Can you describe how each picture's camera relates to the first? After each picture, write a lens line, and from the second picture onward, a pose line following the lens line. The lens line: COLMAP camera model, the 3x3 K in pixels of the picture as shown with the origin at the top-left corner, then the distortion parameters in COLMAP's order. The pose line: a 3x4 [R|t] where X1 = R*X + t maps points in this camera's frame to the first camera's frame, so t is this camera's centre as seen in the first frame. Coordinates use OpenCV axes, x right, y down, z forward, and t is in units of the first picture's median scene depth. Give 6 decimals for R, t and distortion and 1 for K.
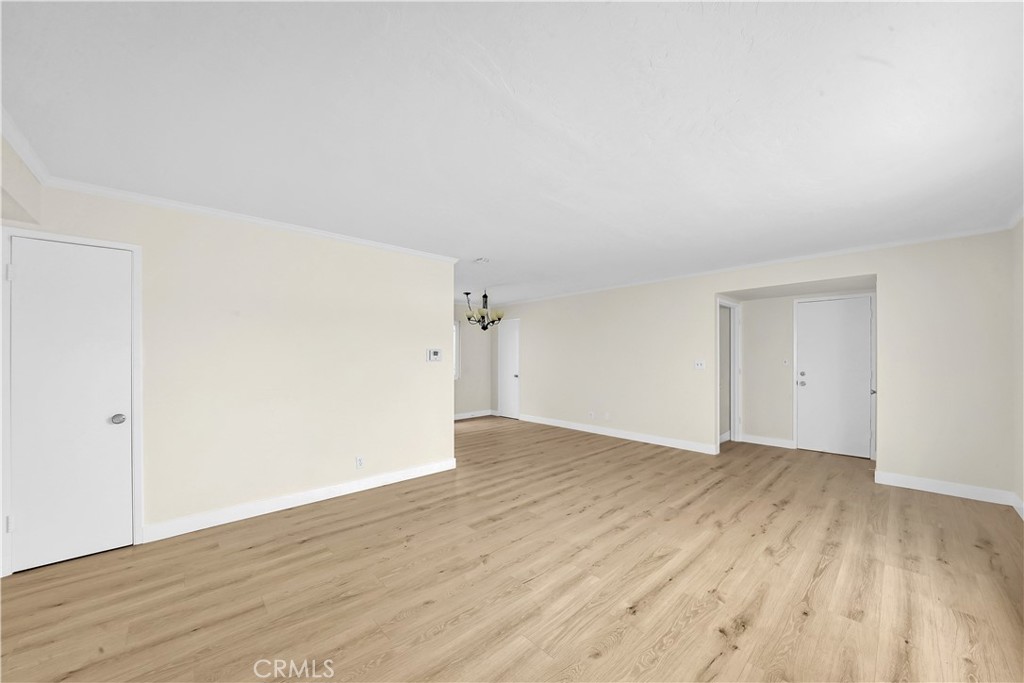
lens RADIAL K [[369.5, 0, 535.1], [0, 369.5, 350.9], [0, 0, 1]] dist [-0.020127, 0.000258]
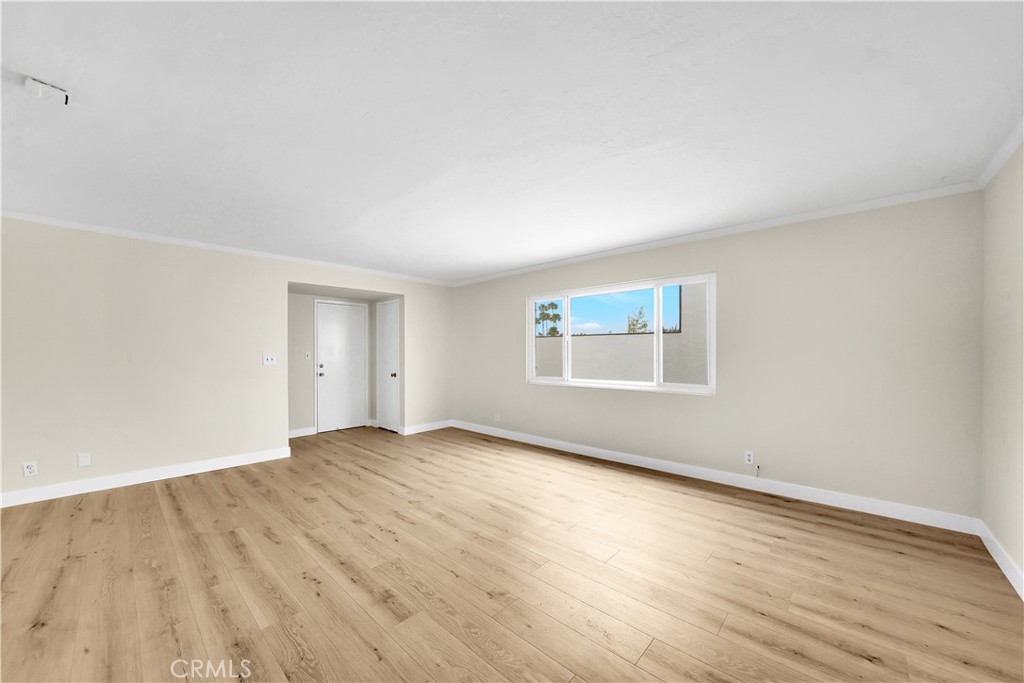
lens RADIAL K [[369.5, 0, 513.1], [0, 369.5, 346.0], [0, 0, 1]] dist [-0.020127, 0.000258]
pose [[-0.042838, 0.015994, 0.998954, -0.701719], [-0.013640, 0.999769, -0.016592, 0.017799], [-0.998989, -0.014337, -0.042610, 0.731866]]
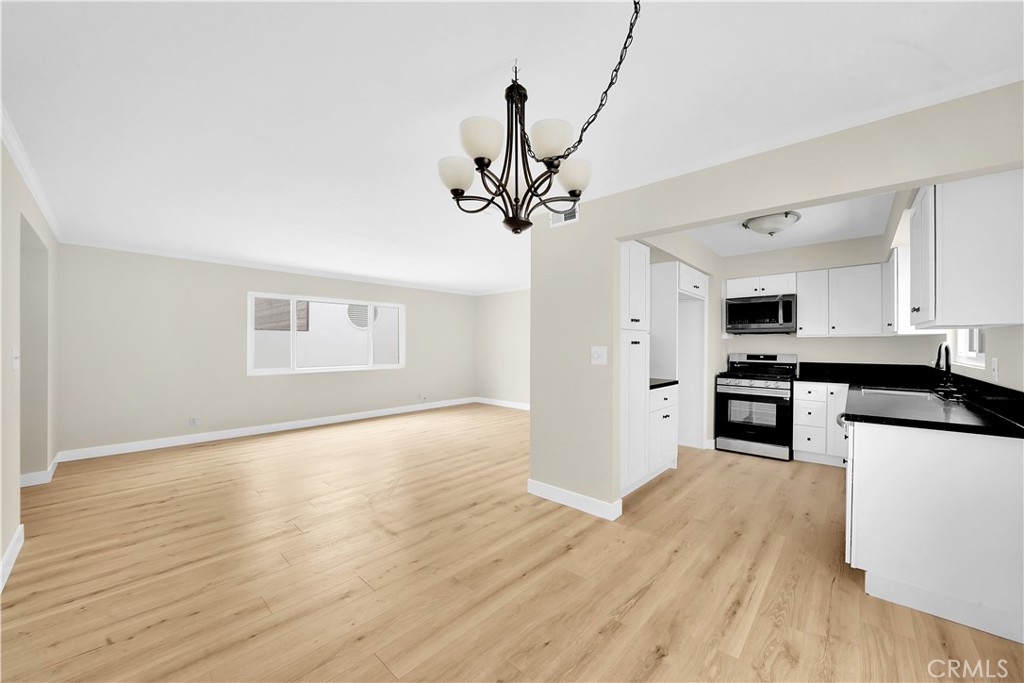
lens RADIAL K [[369.5, 0, 547.4], [0, 369.5, 347.0], [0, 0, 1]] dist [-0.020127, 0.000258]
pose [[-0.996376, -0.006299, -0.084820, -0.255612], [-0.005184, 0.999897, -0.013362, 0.039419], [0.084895, -0.012874, -0.996307, 2.331535]]
